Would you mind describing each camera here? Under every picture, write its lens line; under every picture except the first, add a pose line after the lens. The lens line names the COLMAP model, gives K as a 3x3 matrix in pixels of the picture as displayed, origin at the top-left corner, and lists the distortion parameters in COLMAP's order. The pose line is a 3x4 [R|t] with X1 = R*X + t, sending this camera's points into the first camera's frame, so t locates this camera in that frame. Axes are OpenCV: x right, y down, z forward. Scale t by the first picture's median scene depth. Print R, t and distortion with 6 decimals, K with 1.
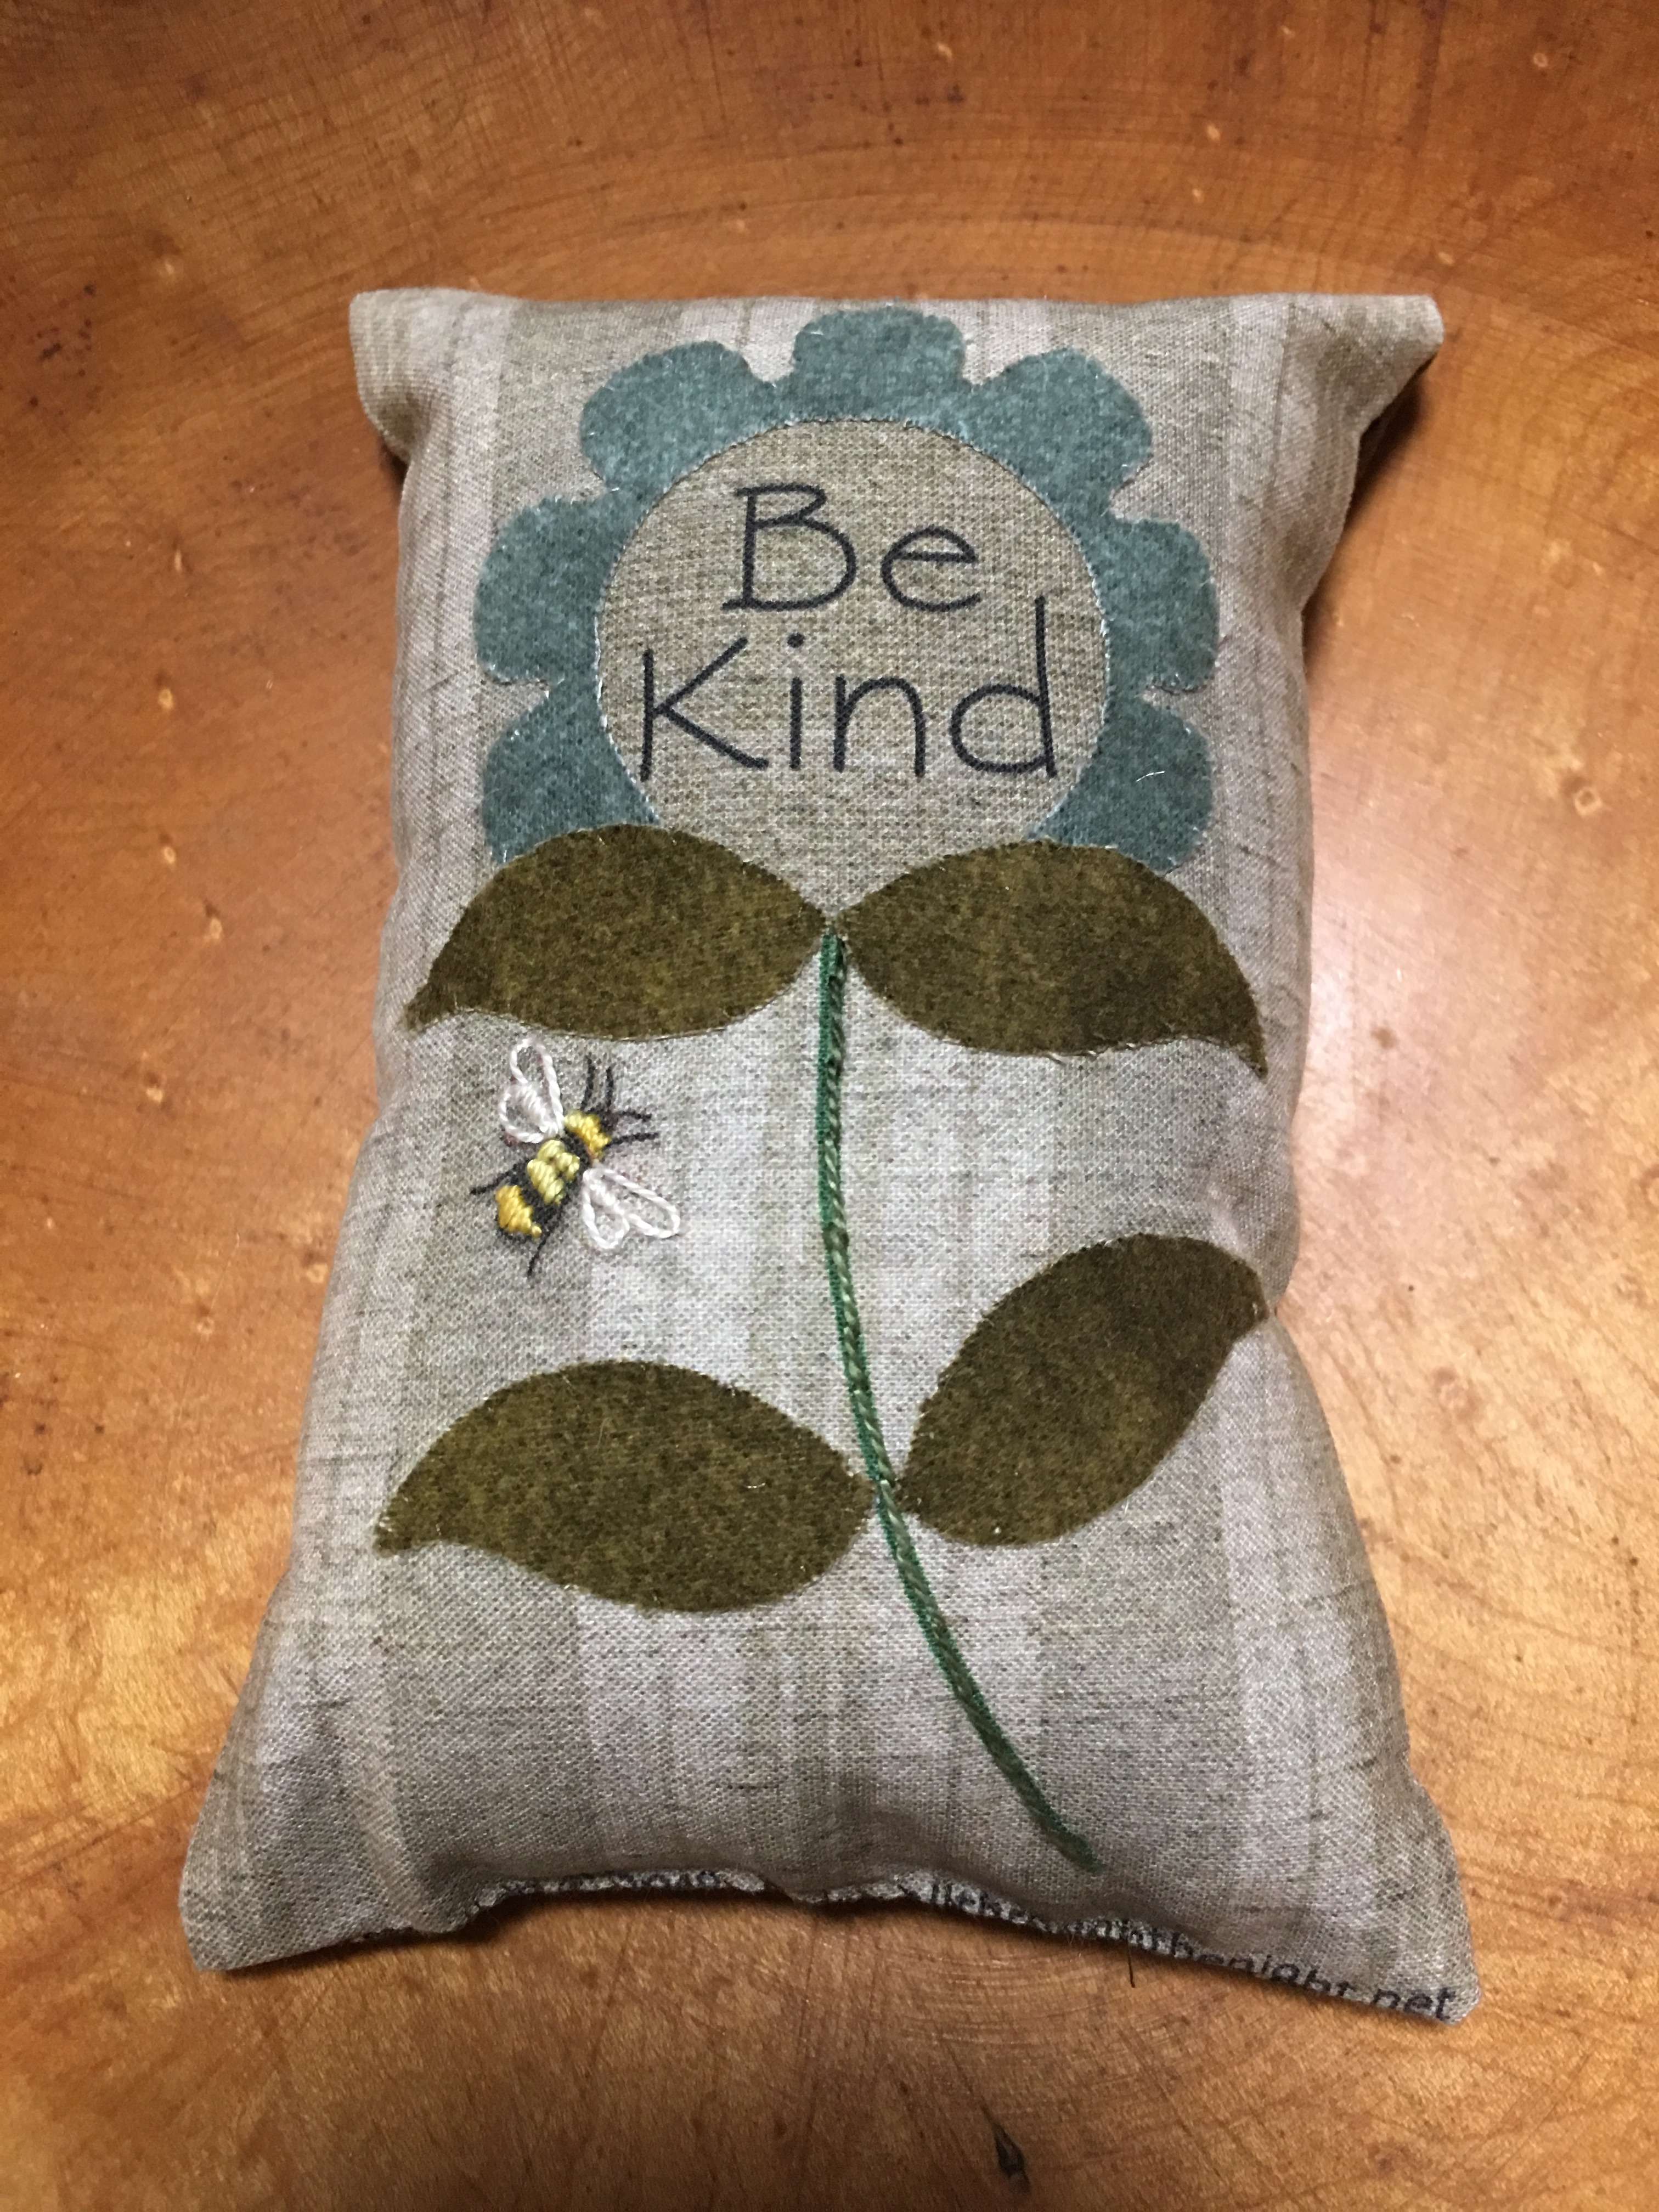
lens RADIAL K [[1894.4, 0, 818.1], [0, 1894.4, 1103.5], [0, 0, 1]] dist [0.061935, -0.131763]
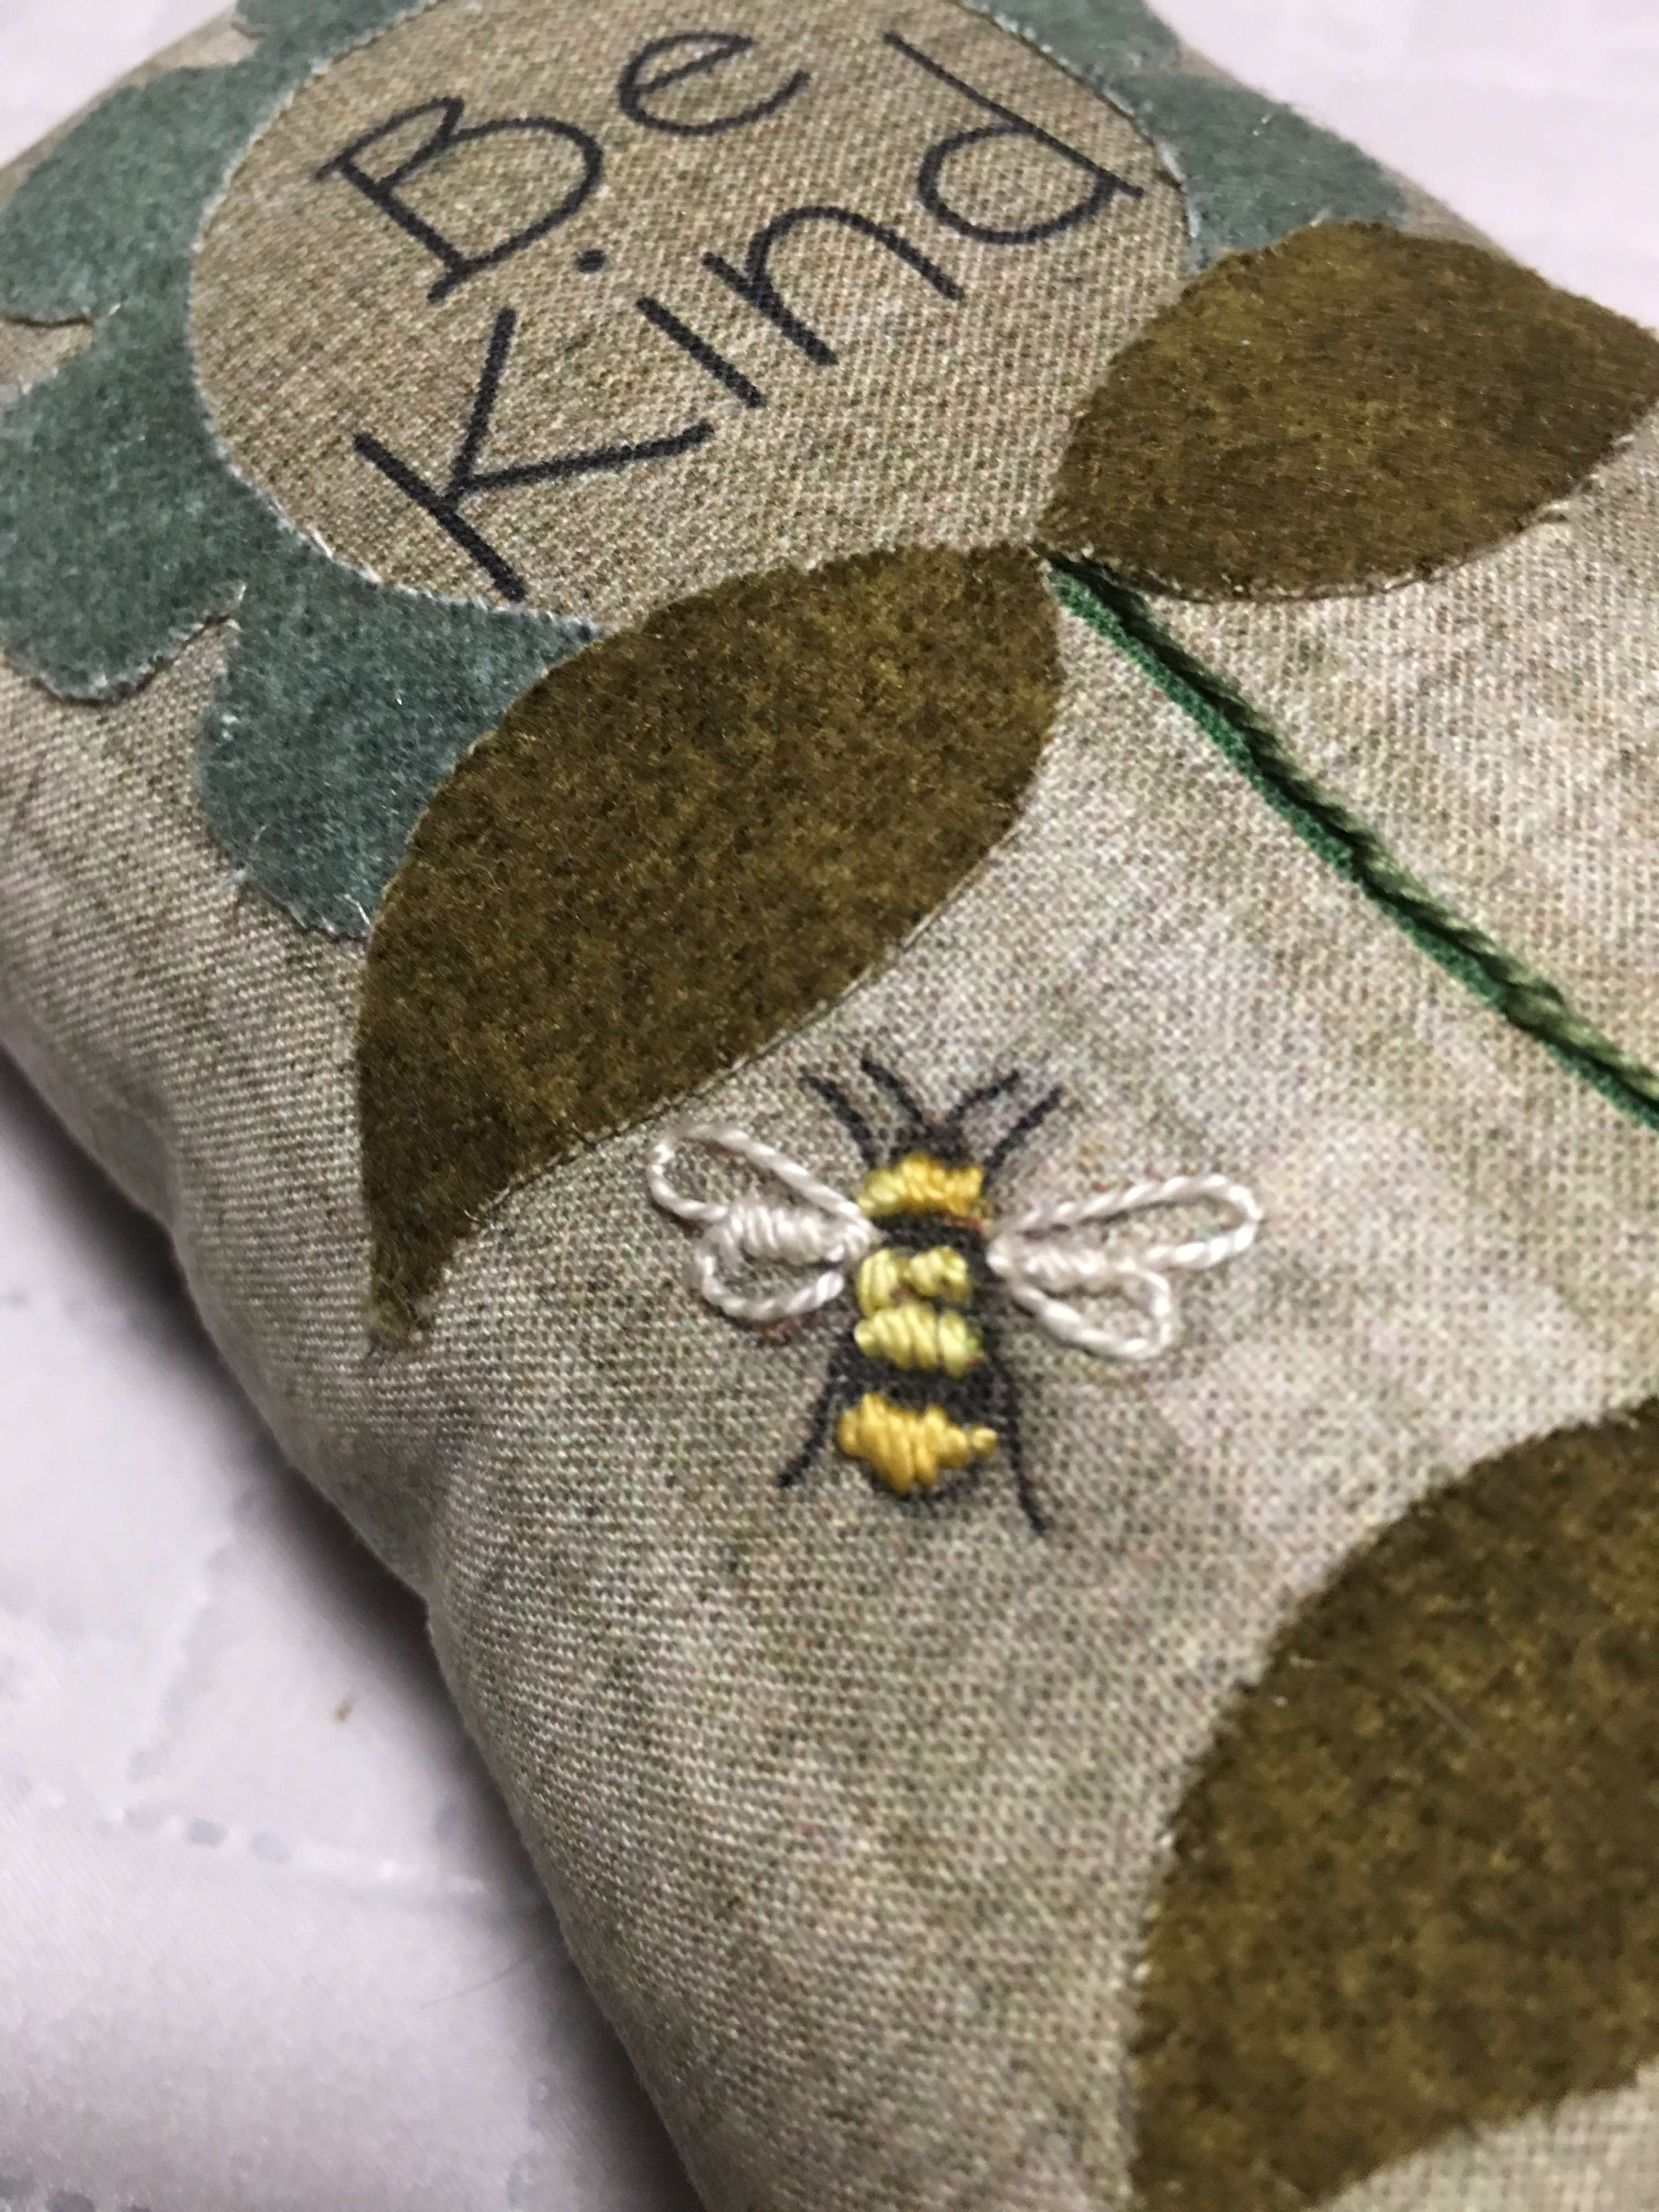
lens RADIAL K [[1971.1, 0, 829.5], [0, 1971.1, 1106.0], [0, 0, 1]] dist [0.061902, -0.151354]
pose [[0.777739, -0.580614, 0.240851, -0.227737], [0.617338, 0.777691, -0.118704, 0.038865], [-0.118386, 0.241007, 0.963276, 0.539216]]
